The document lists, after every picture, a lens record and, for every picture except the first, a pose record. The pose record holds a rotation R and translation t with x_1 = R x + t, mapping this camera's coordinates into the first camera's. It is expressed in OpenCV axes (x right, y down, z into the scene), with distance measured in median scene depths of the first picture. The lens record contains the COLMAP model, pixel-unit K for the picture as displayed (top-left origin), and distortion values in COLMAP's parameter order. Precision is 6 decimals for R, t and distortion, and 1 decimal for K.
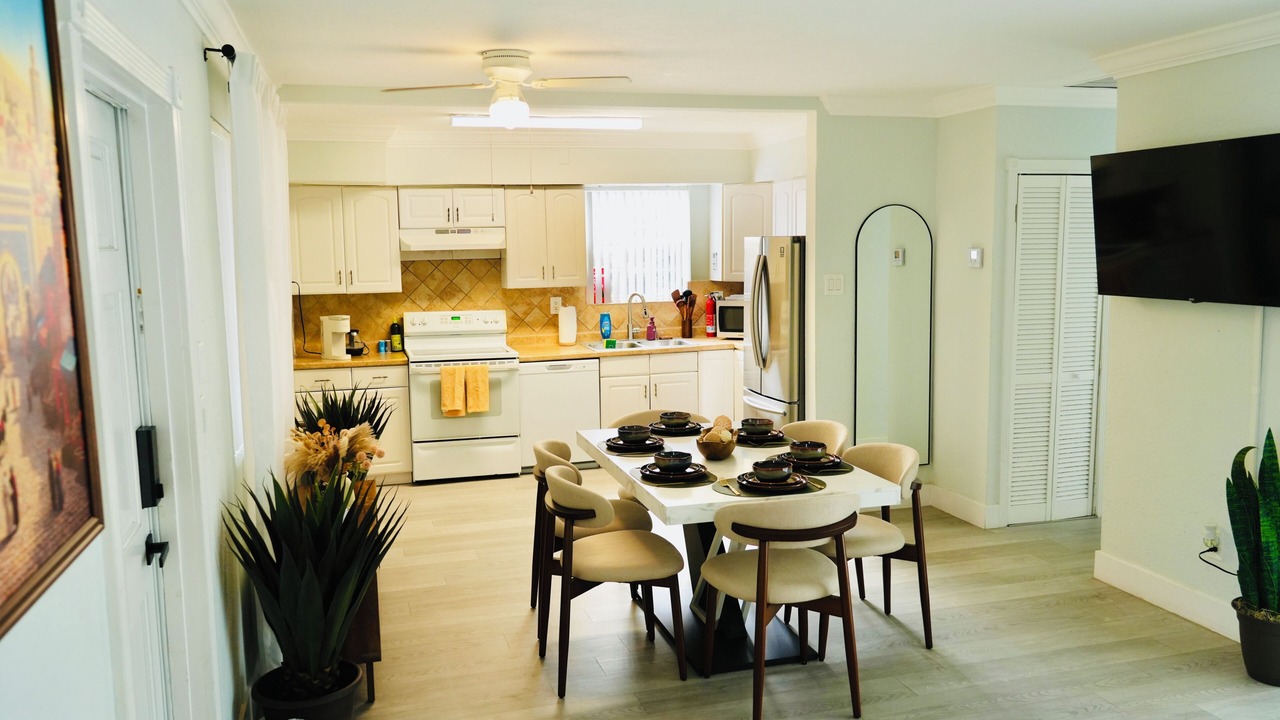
lens RADIAL K [[1023.4, 0, 640.0], [0, 1023.4, 360.0], [0, 0, 1]] dist [-0.001058, 0.001841]
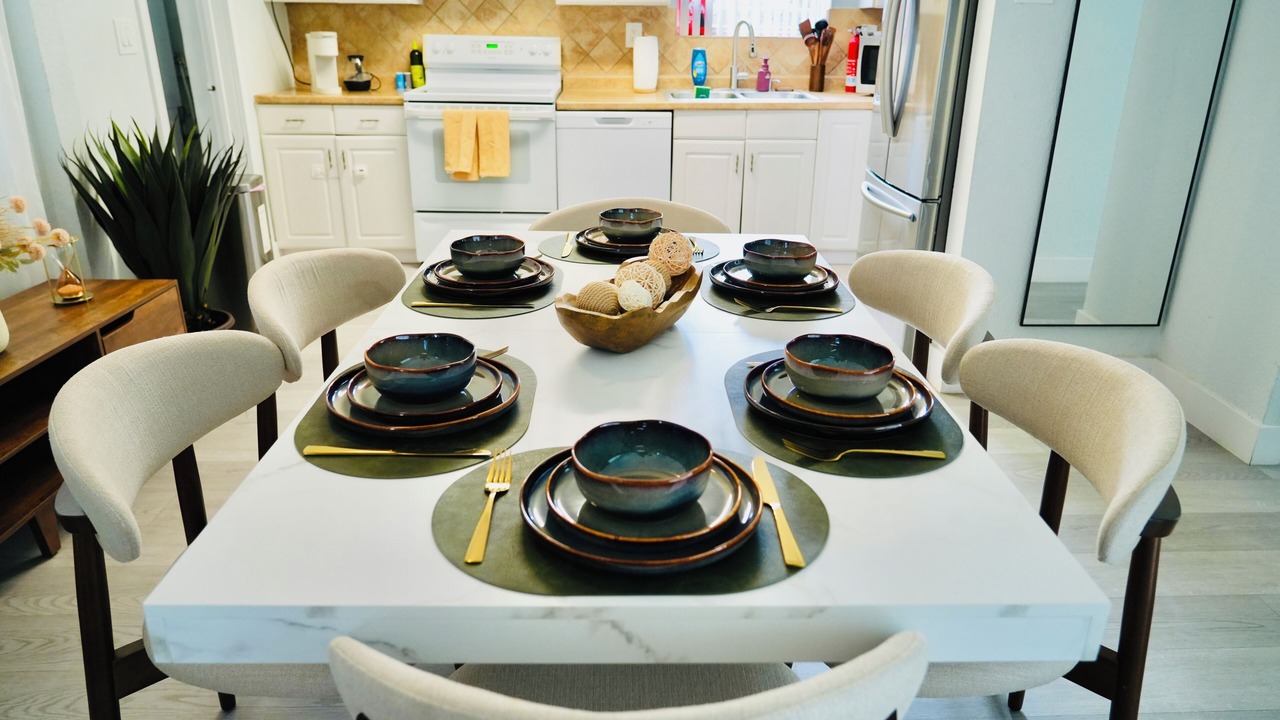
lens RADIAL K [[861.3, 0, 646.5], [0, 861.3, 354.2], [0, 0, 1]] dist [-0.033016, 0.019064]
pose [[0.968898, 0.116369, -0.218390, 0.088952], [-0.057184, 0.963933, 0.259929, 0.006692], [0.240761, -0.239357, 0.940608, 0.386317]]
